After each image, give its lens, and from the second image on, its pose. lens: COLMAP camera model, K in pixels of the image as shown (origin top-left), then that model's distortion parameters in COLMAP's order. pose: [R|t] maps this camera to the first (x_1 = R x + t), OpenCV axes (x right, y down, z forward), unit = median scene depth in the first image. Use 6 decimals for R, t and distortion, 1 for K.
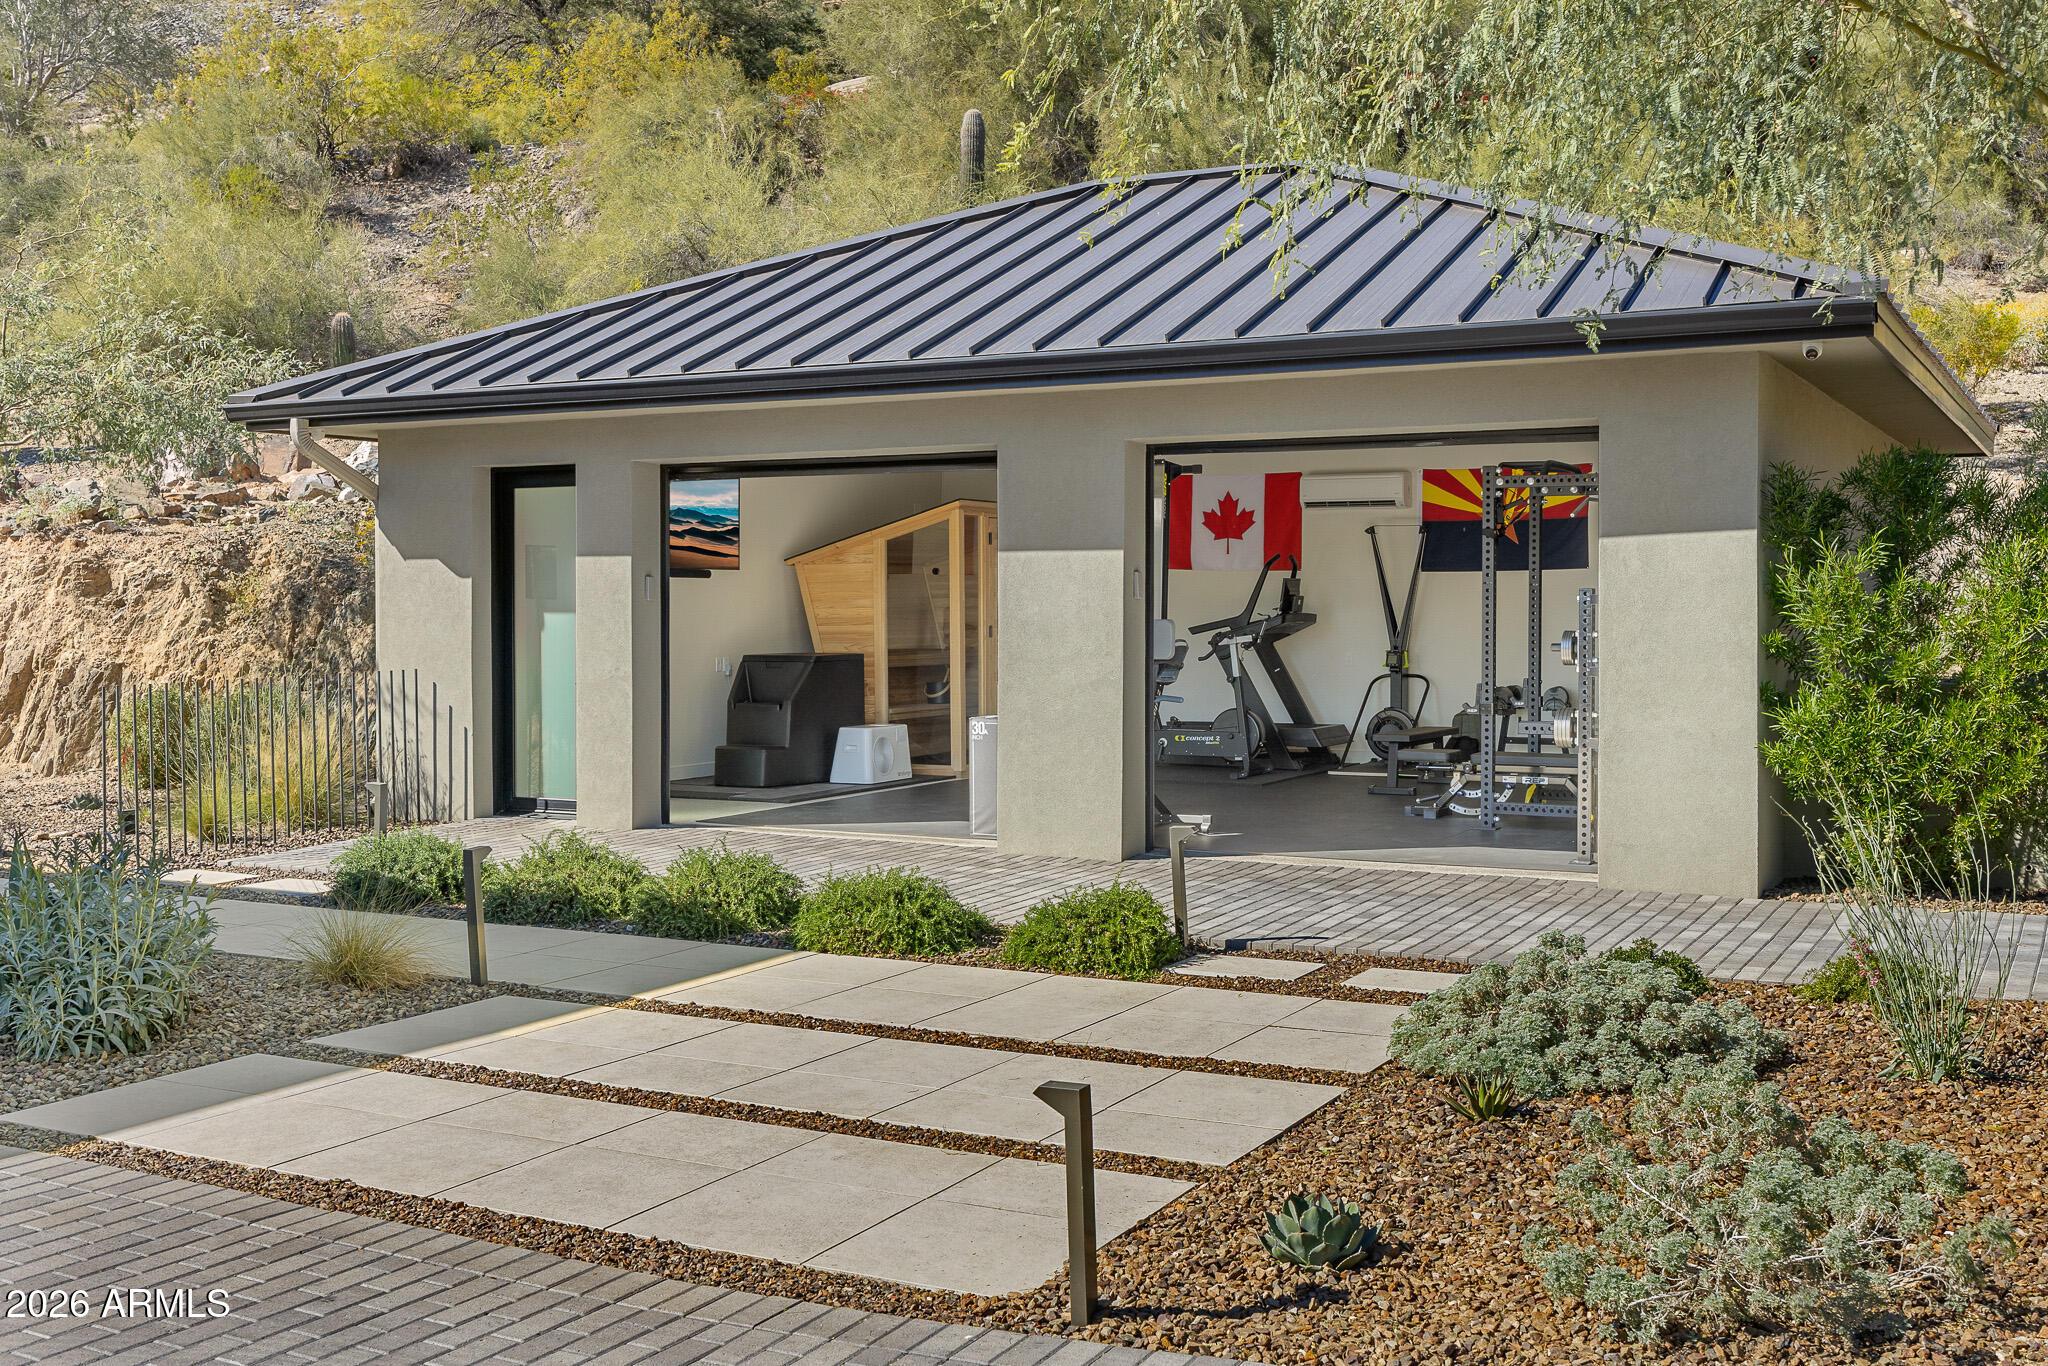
lens RADIAL K [[2113.4, 0, 1026.2], [0, 2113.4, 679.1], [0, 0, 1]] dist [-0.004253, 0.000000]
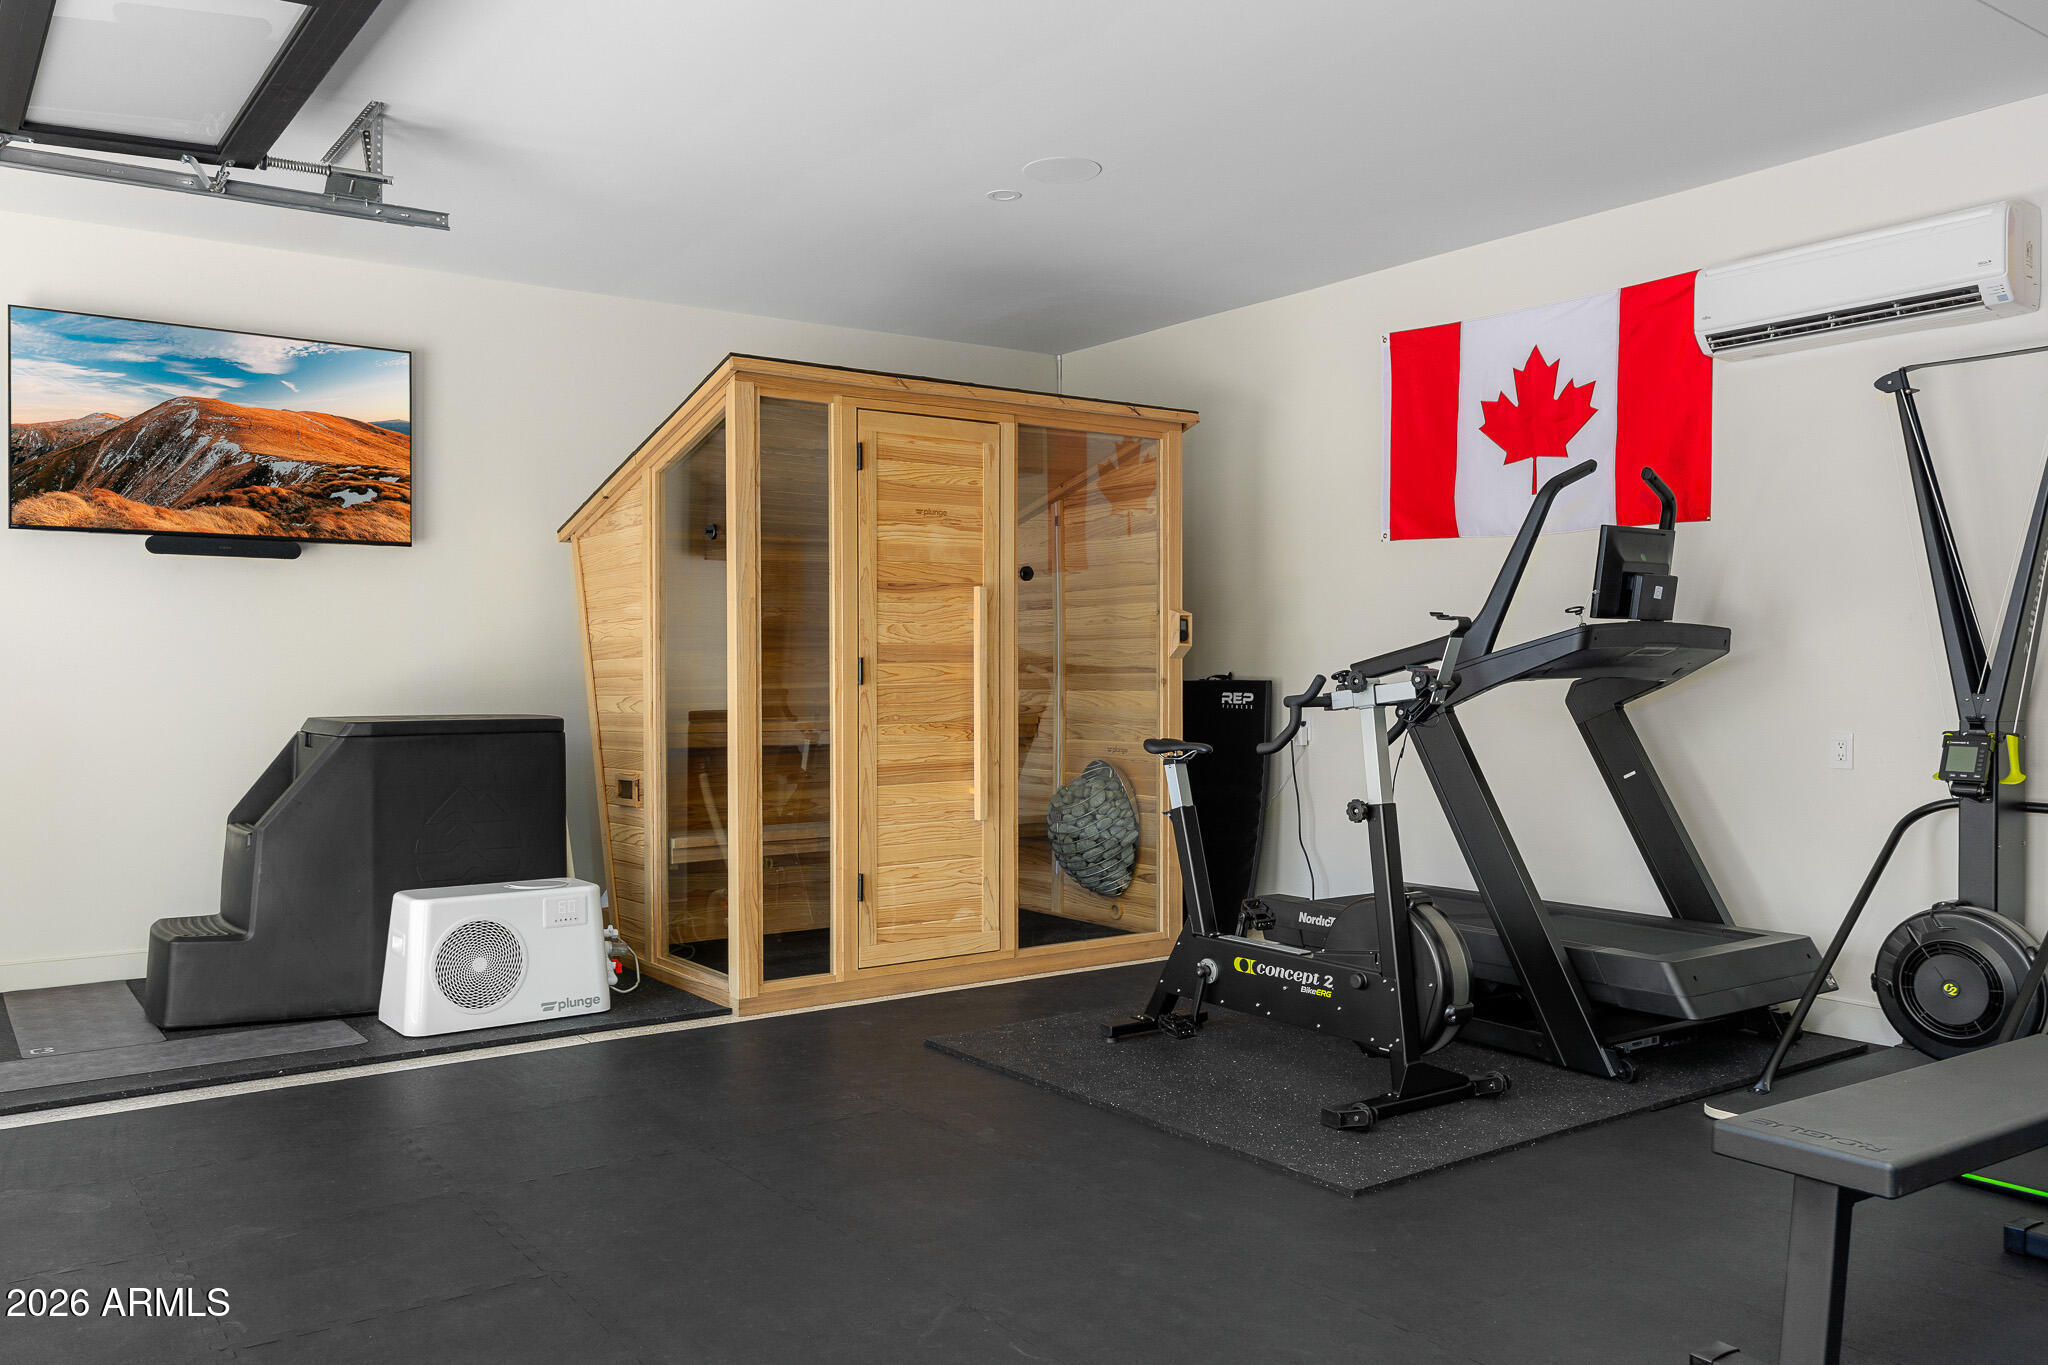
lens RADIAL K [[1559.8, 0, 1013.4], [0, 1559.8, 687.8], [0, 0, 1]] dist [0.014805, 0.005927]
pose [[0.889554, 0.005696, -0.456795, 0.150132], [-0.018127, 0.999575, -0.022835, -0.011888], [0.456471, 0.028594, 0.889279, 0.696946]]
